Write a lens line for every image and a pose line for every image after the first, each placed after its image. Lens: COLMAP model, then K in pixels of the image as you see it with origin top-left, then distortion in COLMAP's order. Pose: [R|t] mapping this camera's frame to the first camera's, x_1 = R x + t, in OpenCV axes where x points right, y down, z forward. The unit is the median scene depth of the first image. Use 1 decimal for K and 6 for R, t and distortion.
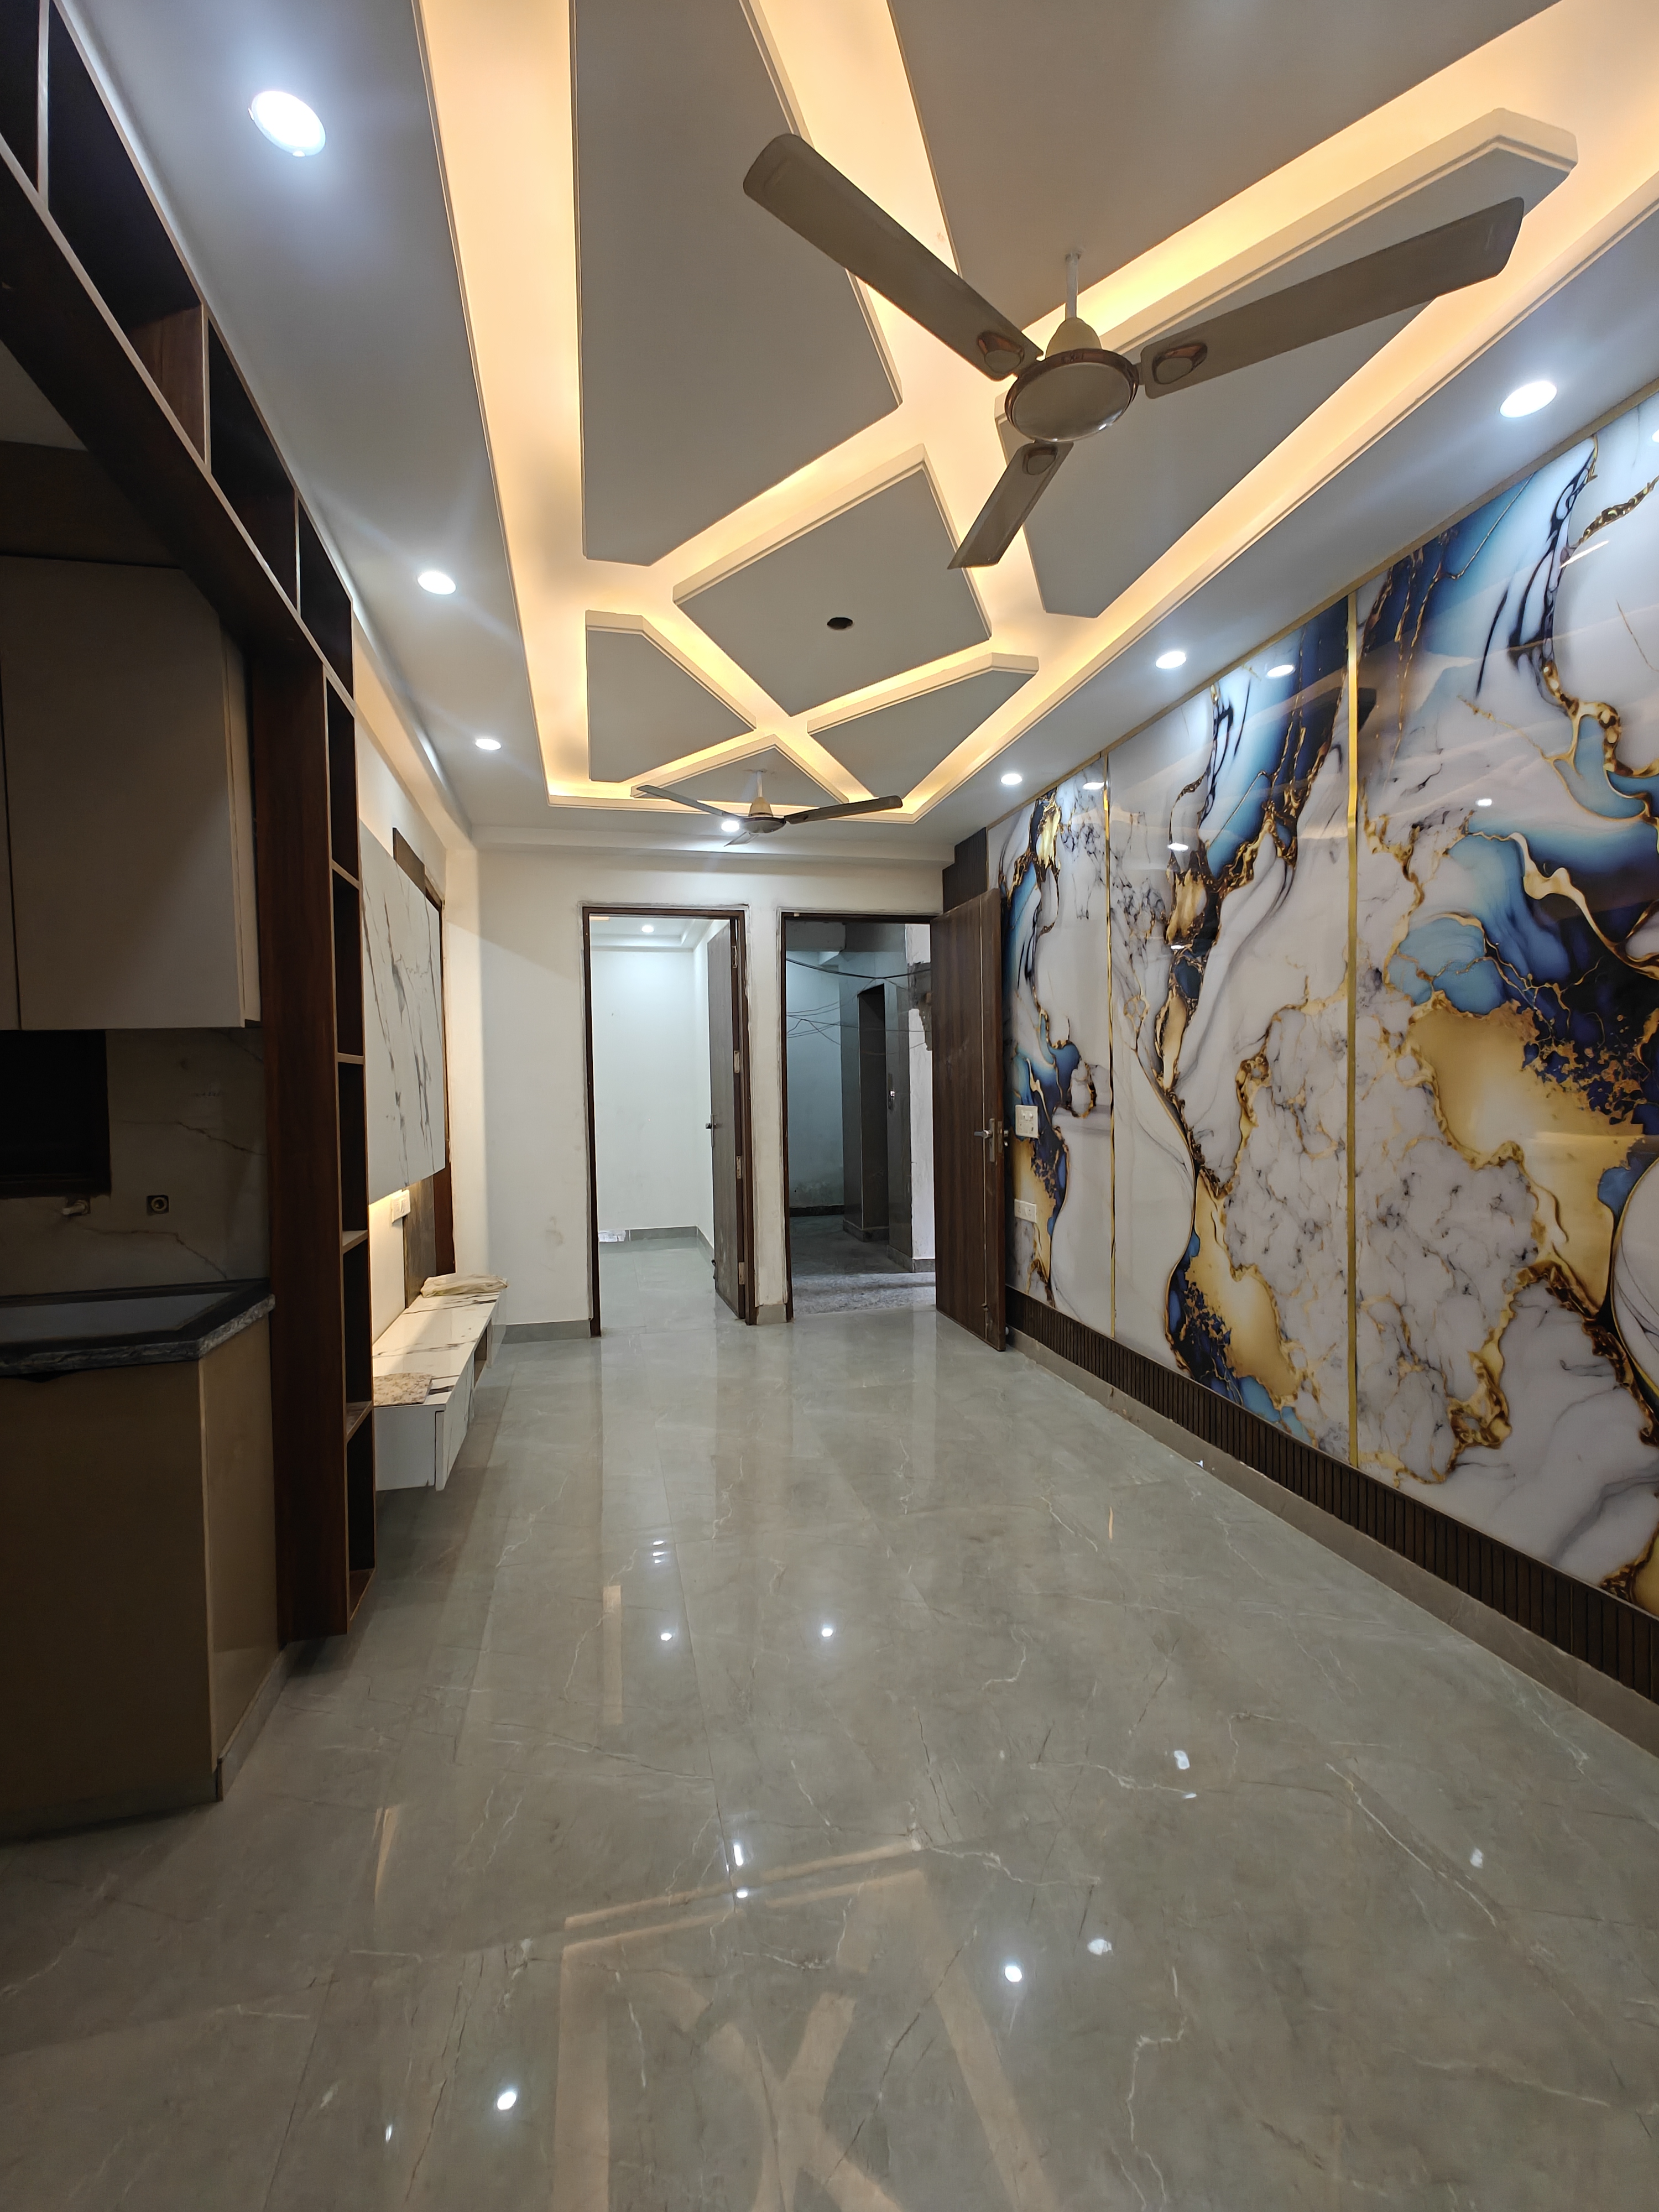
lens RADIAL K [[923.3, 0, 829.5], [0, 923.3, 1106.0], [0, 0, 1]] dist [0.015372, -0.007012]
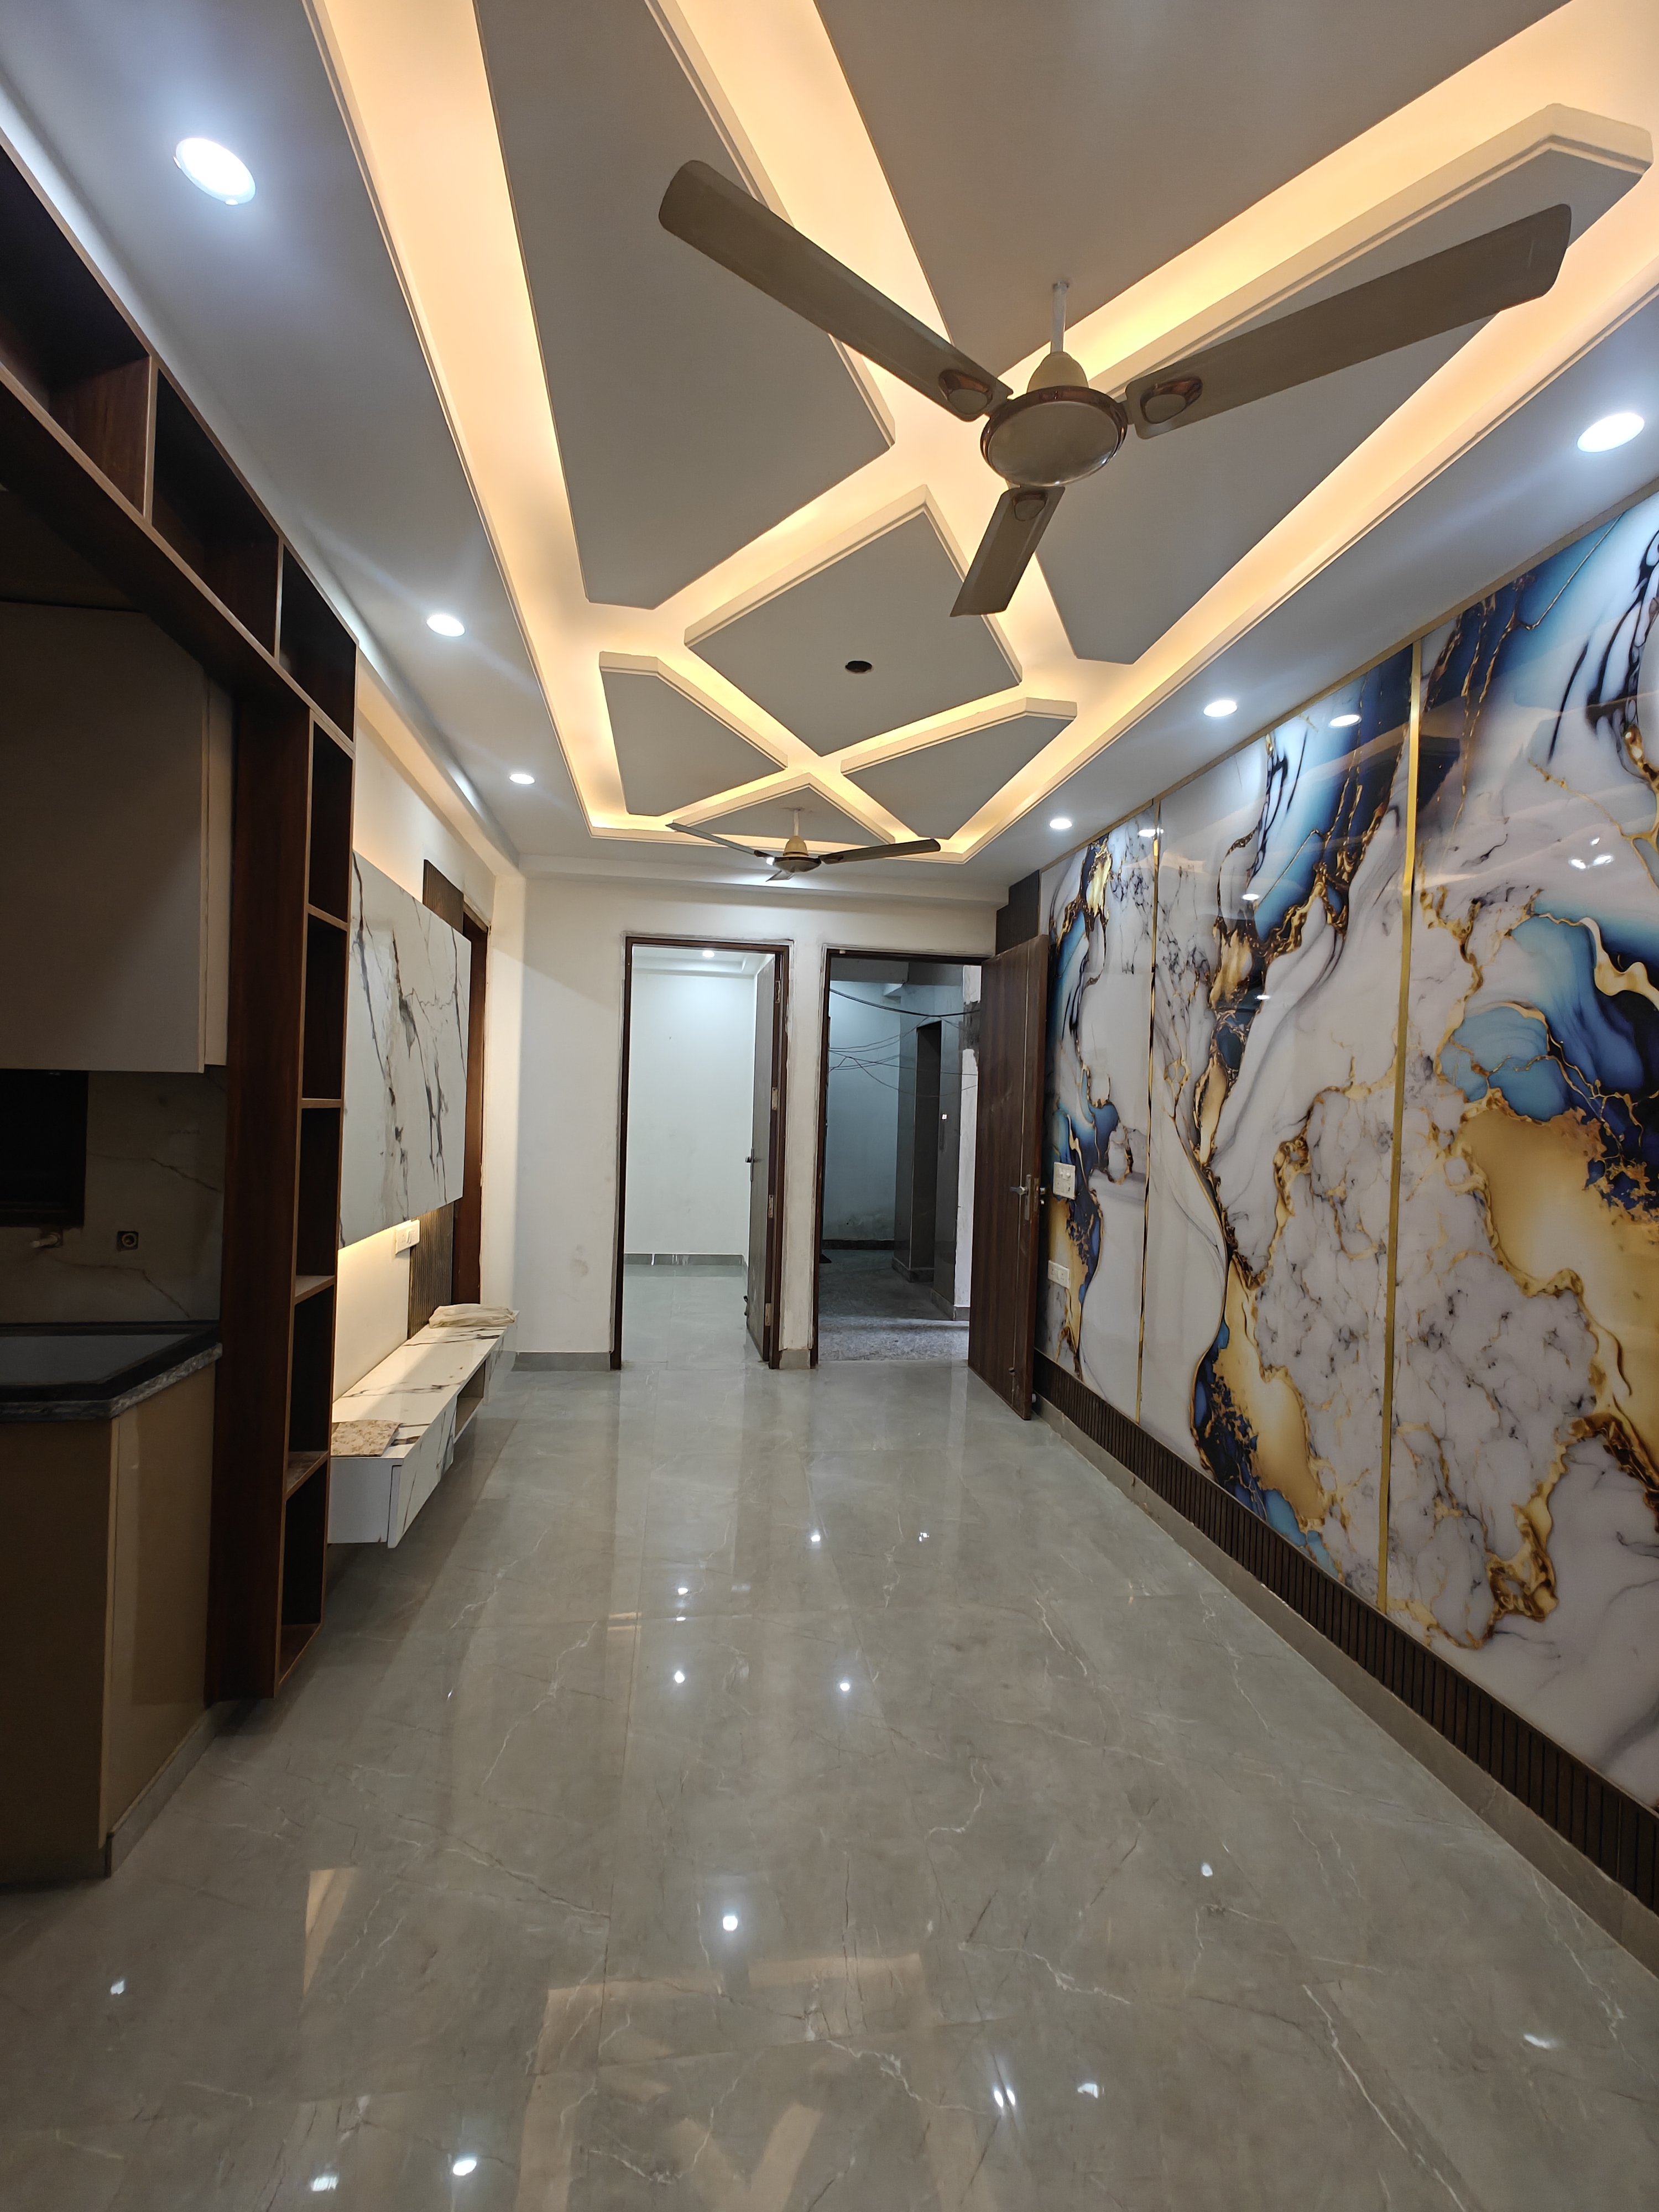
lens RADIAL K [[923.3, 0, 829.5], [0, 923.3, 1106.0], [0, 0, 1]] dist [0.015372, -0.007012]
pose [[0.994909, 0.051092, -0.086863, 0.088114], [-0.052908, 0.998424, -0.018728, -0.048802], [0.085769, 0.023228, 0.996044, 0.054773]]
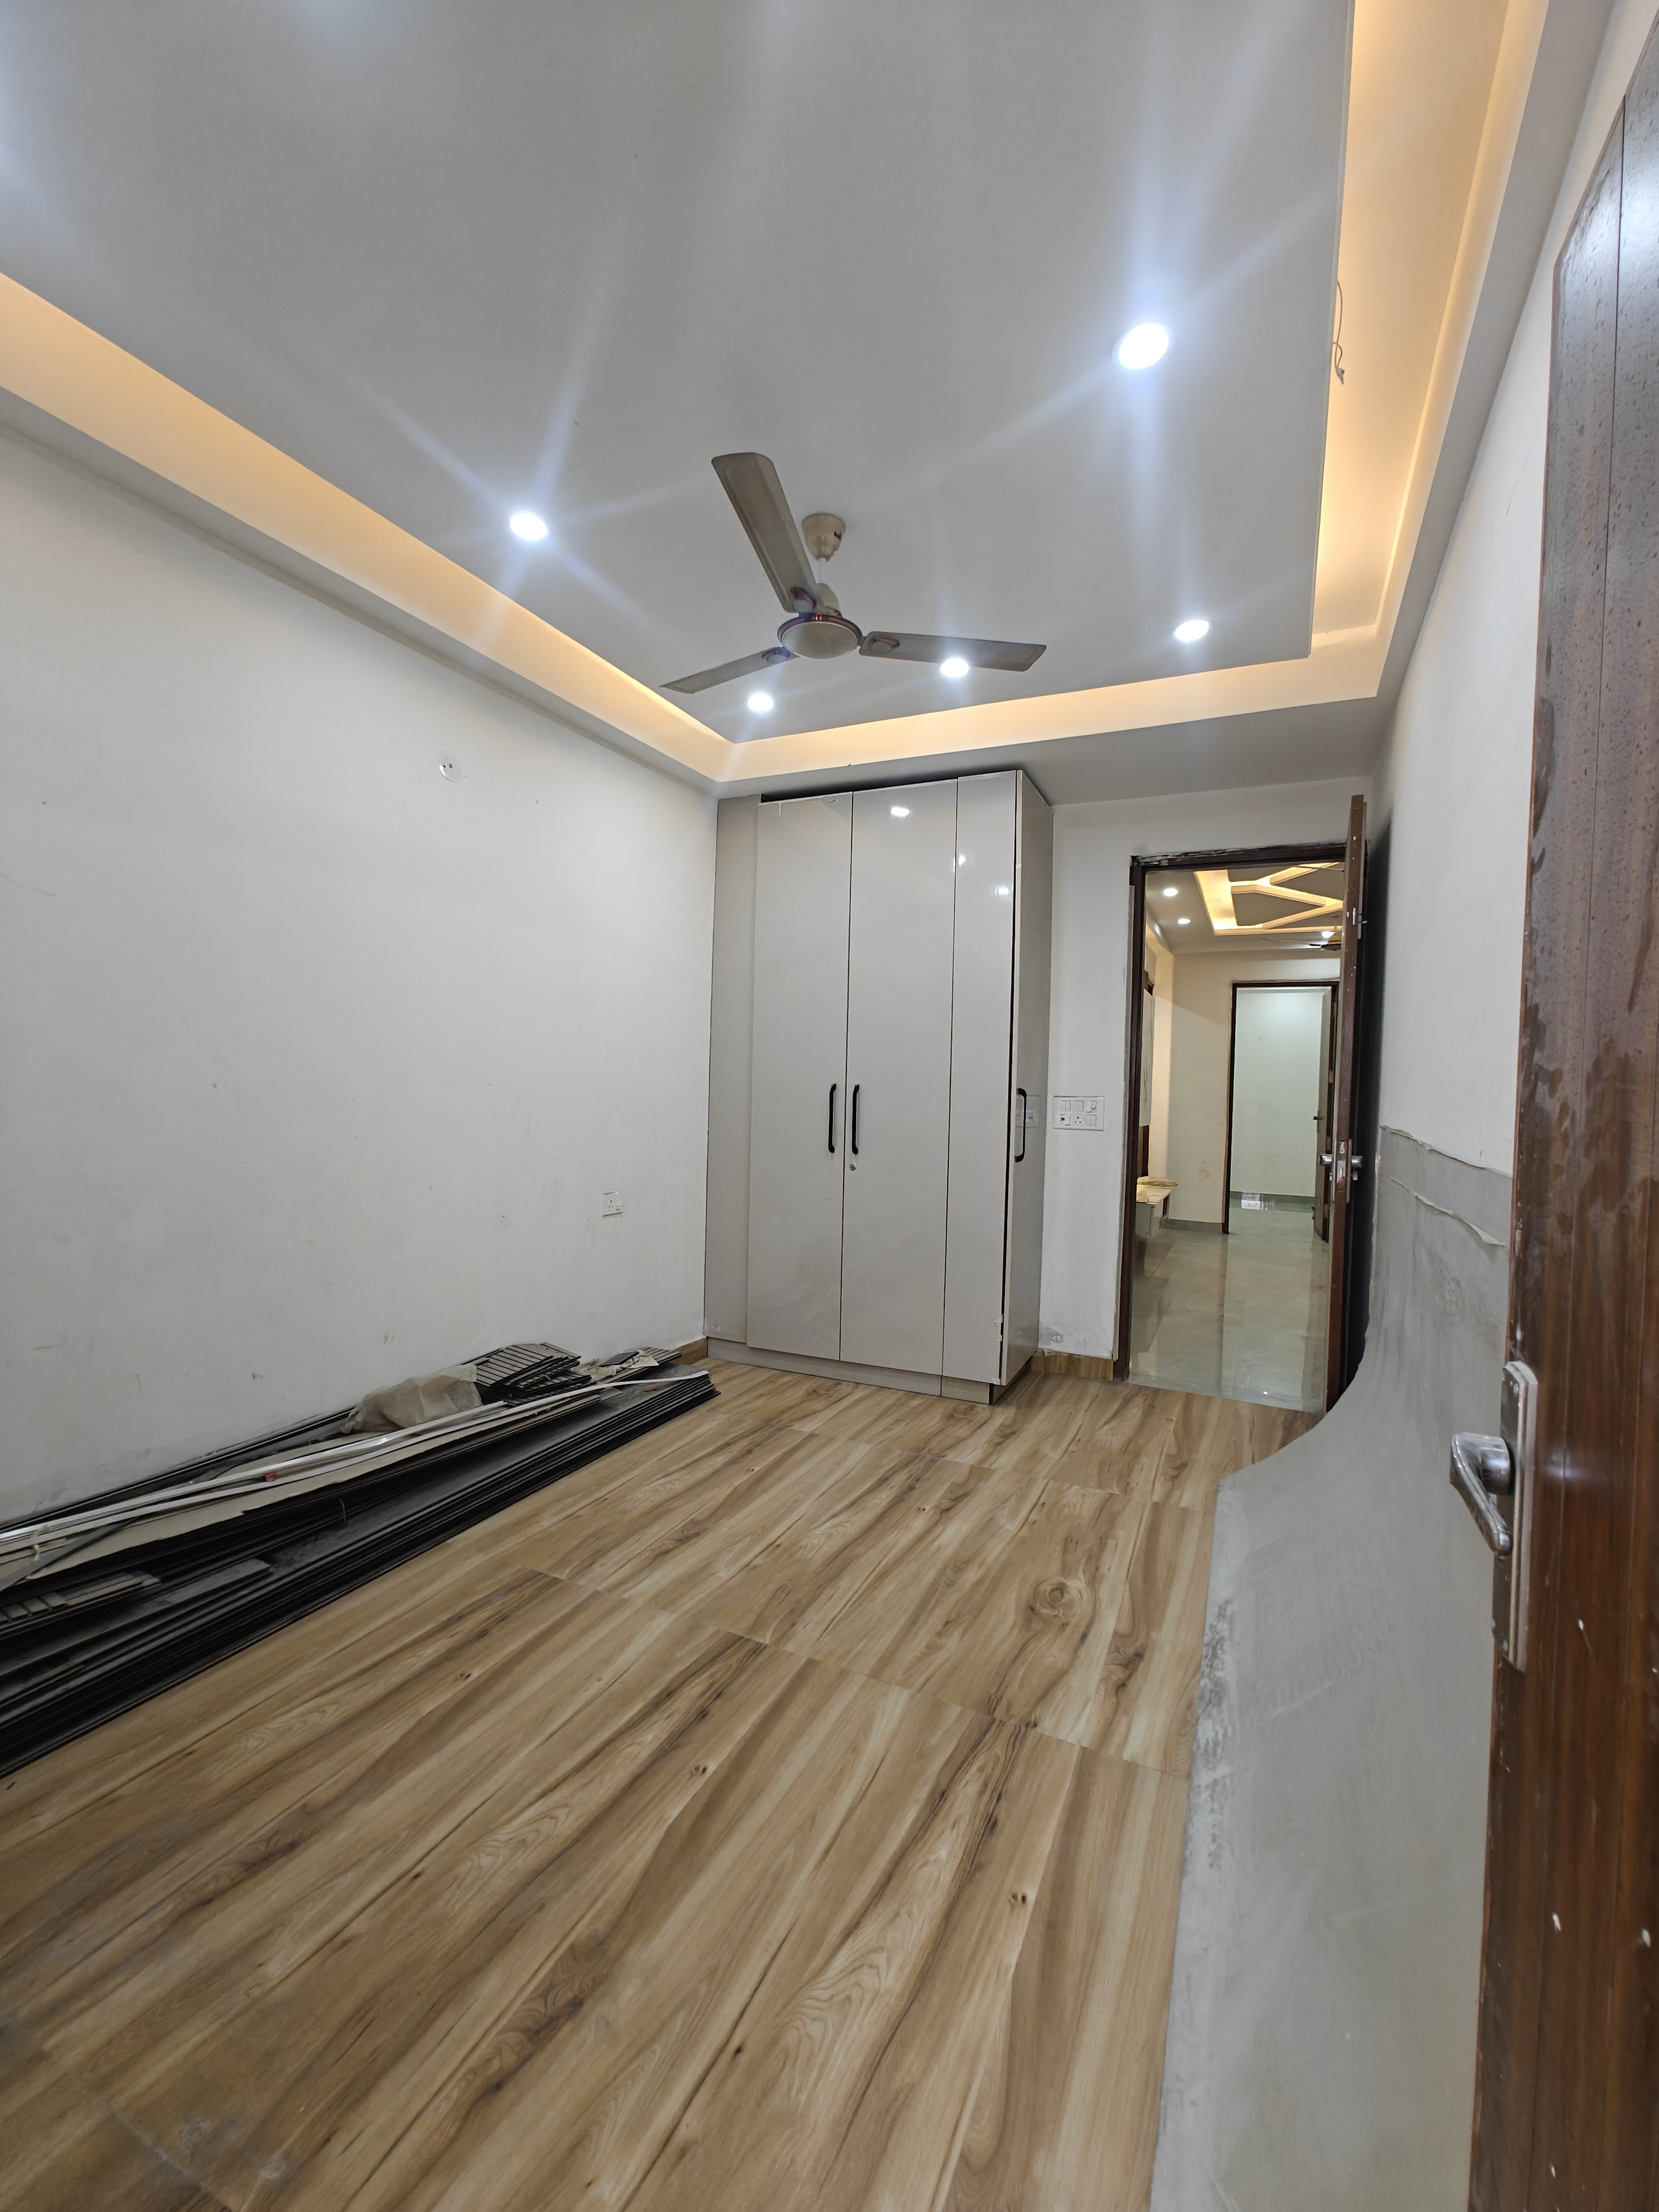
lens RADIAL K [[923.3, 0, 829.5], [0, 923.3, 1106.0], [0, 0, 1]] dist [0.015372, -0.007012]
pose [[0.766872, 0.053914, -0.639532, 0.505451], [-0.056863, 0.998254, 0.015969, 0.052057], [0.639276, 0.024119, 0.768599, -1.486336]]
